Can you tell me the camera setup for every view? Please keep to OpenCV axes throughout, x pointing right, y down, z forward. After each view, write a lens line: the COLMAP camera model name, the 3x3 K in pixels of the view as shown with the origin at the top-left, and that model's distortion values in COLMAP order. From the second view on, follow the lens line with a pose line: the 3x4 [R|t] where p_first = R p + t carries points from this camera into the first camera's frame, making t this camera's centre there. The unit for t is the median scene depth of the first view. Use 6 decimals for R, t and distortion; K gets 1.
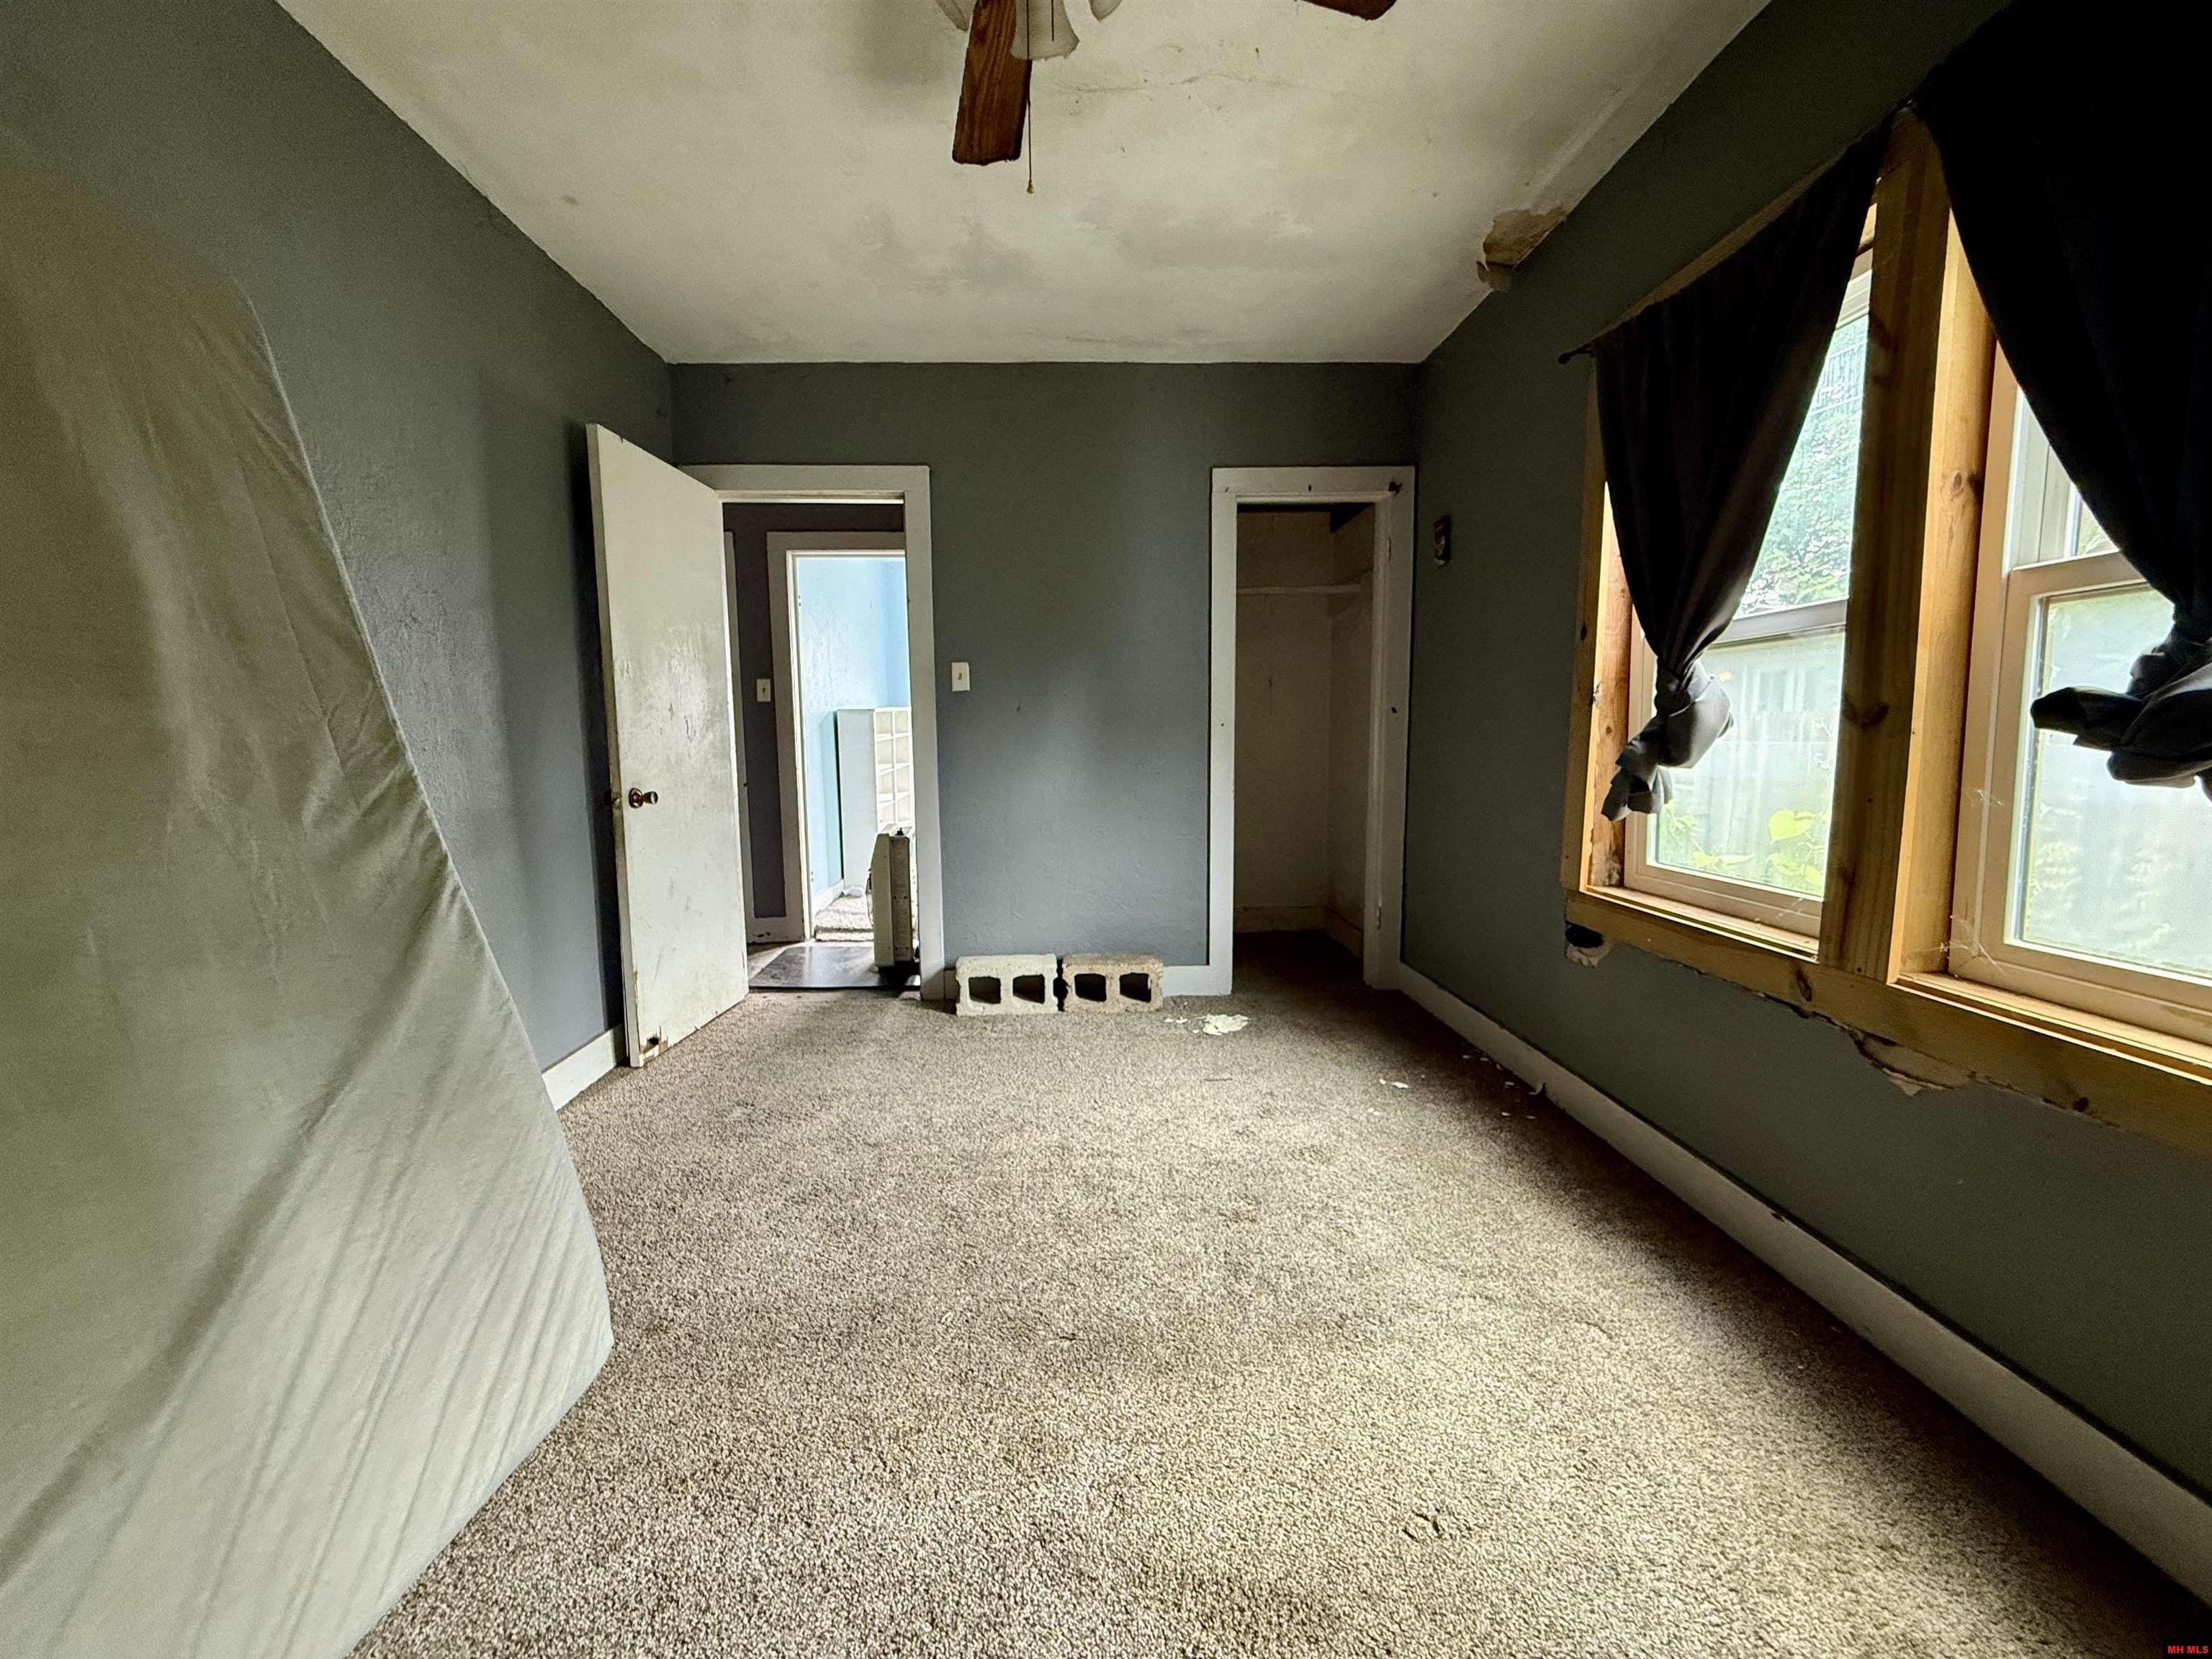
lens RADIAL K [[883.0, 0, 1106.8], [0, 883.0, 822.4], [0, 0, 1]] dist [0.003592, -0.000530]
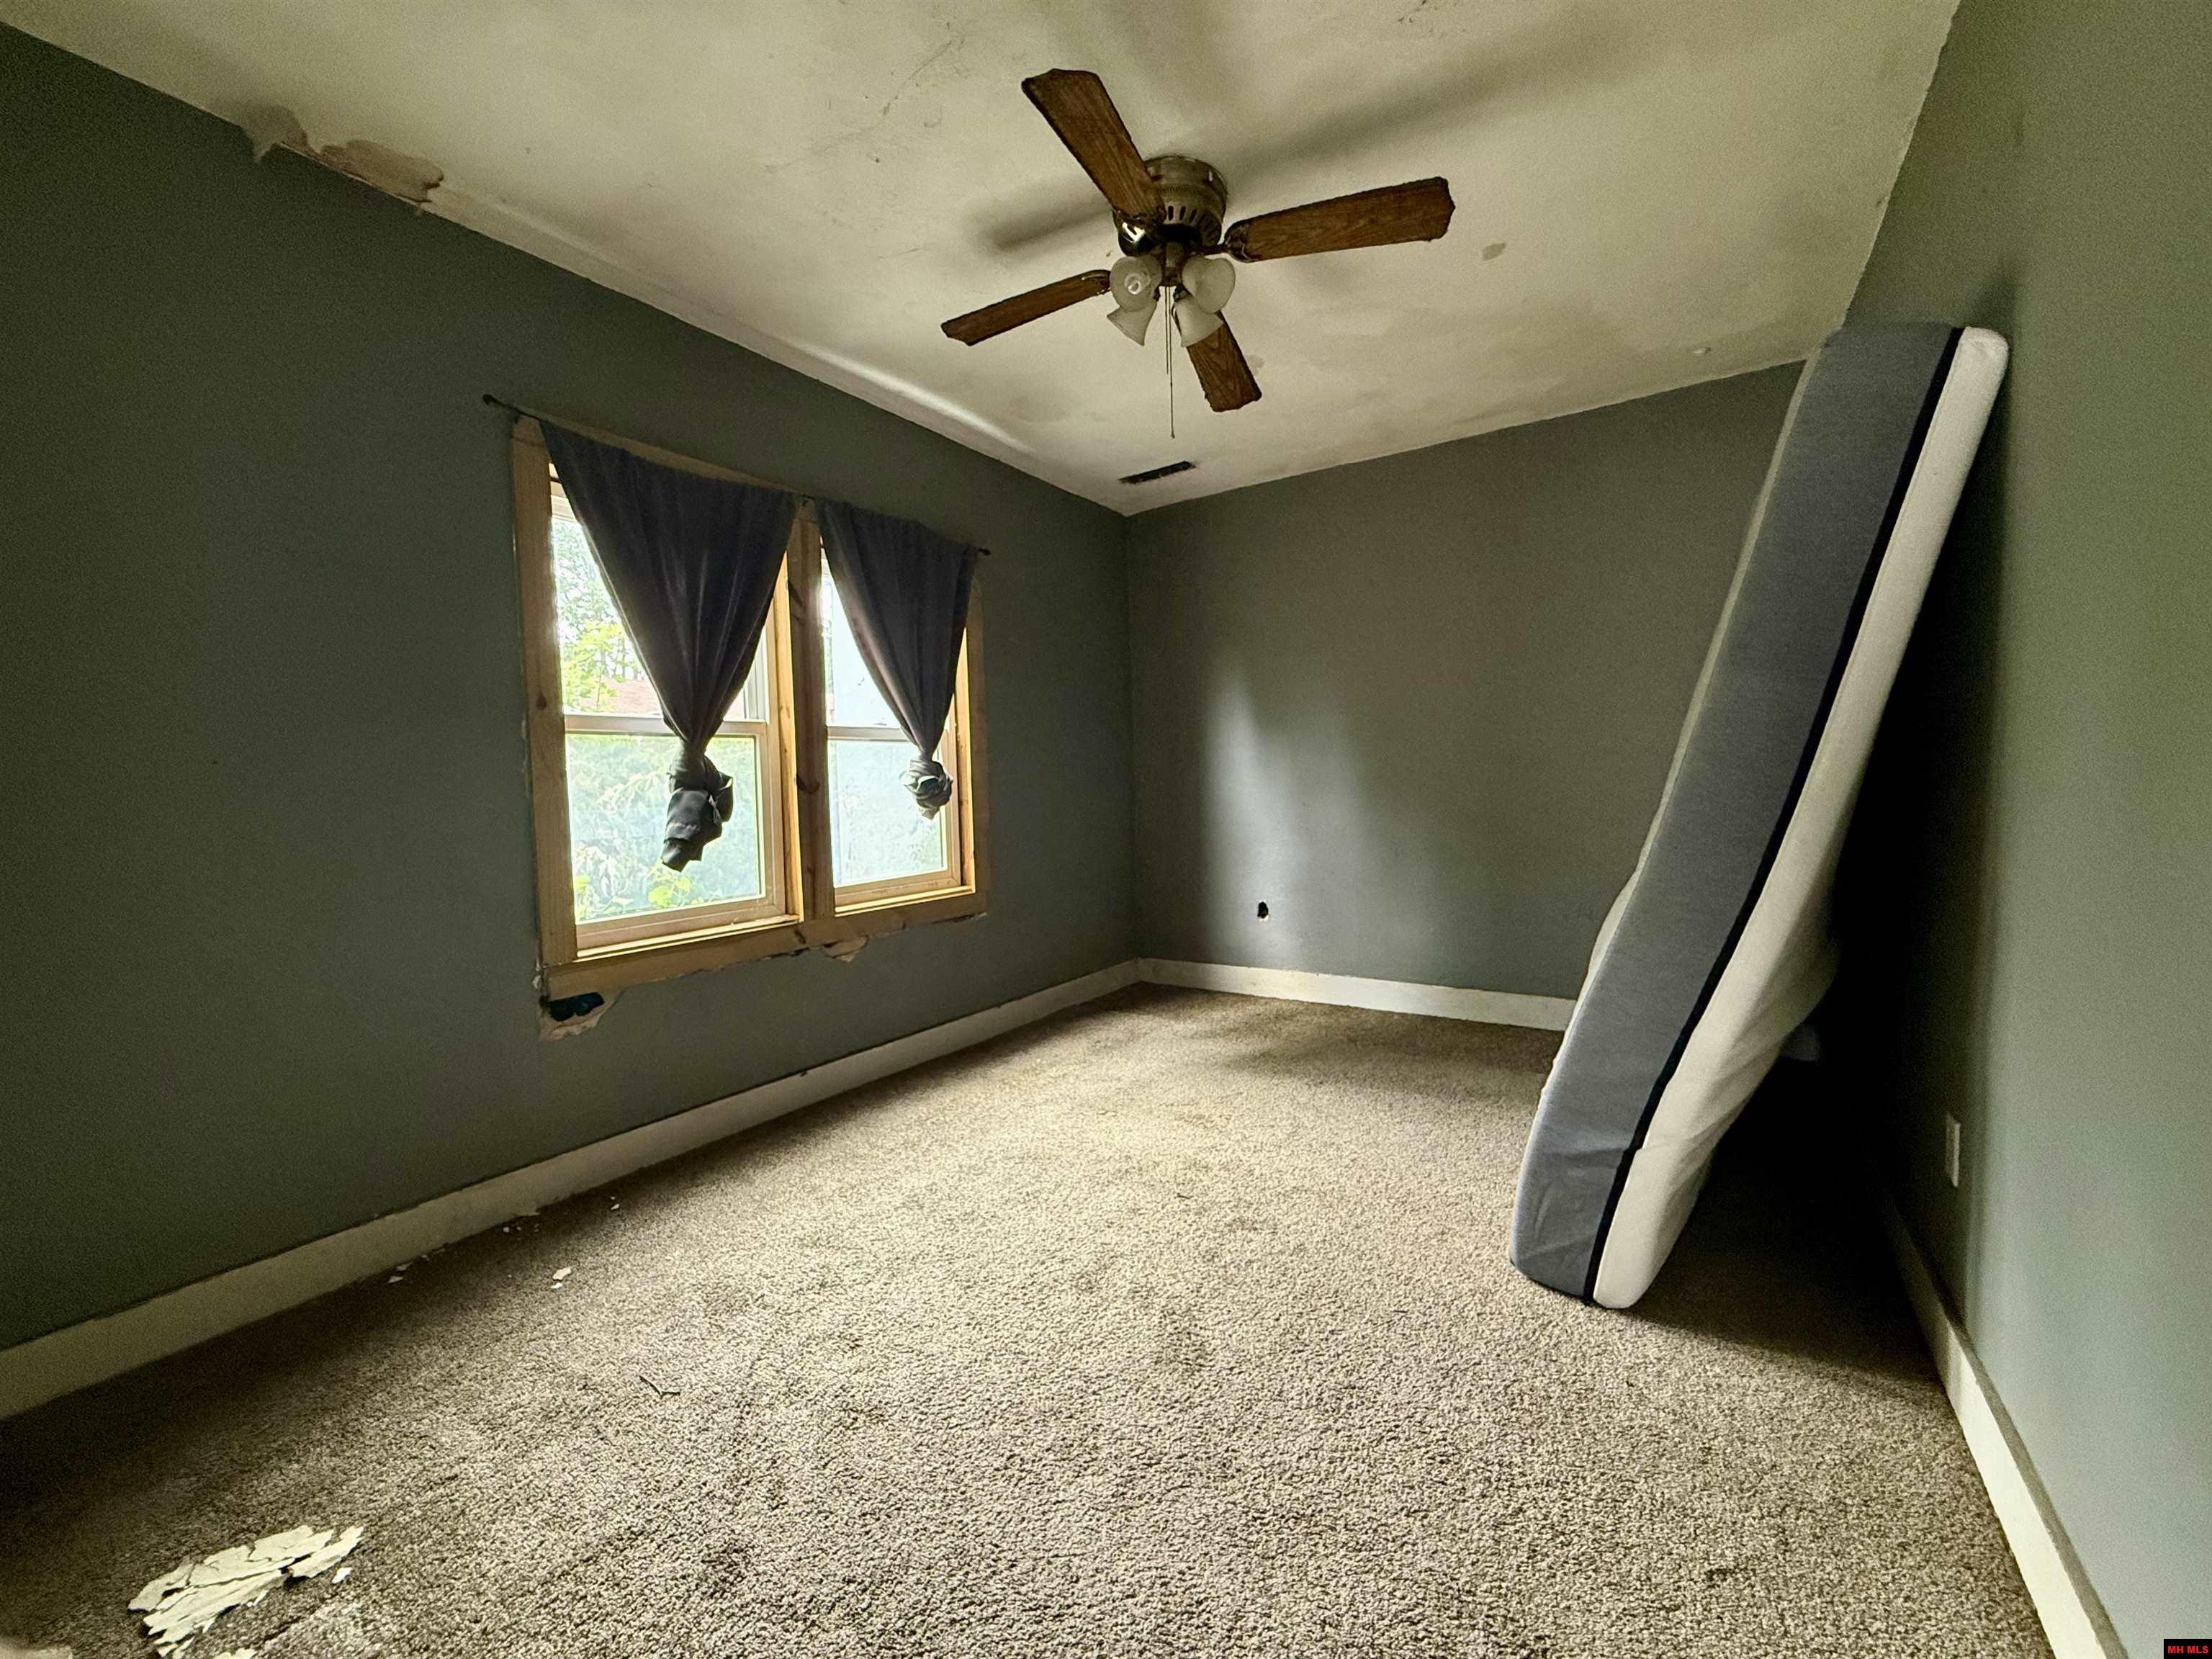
lens RADIAL K [[883.0, 0, 1108.4], [0, 883.0, 832.7], [0, 0, 1]] dist [0.003592, -0.000530]
pose [[-0.808813, 0.000491, 0.588066, -0.663753], [0.095183, 0.986923, 0.130088, -0.169986], [-0.580312, 0.161191, -0.798283, 1.753889]]
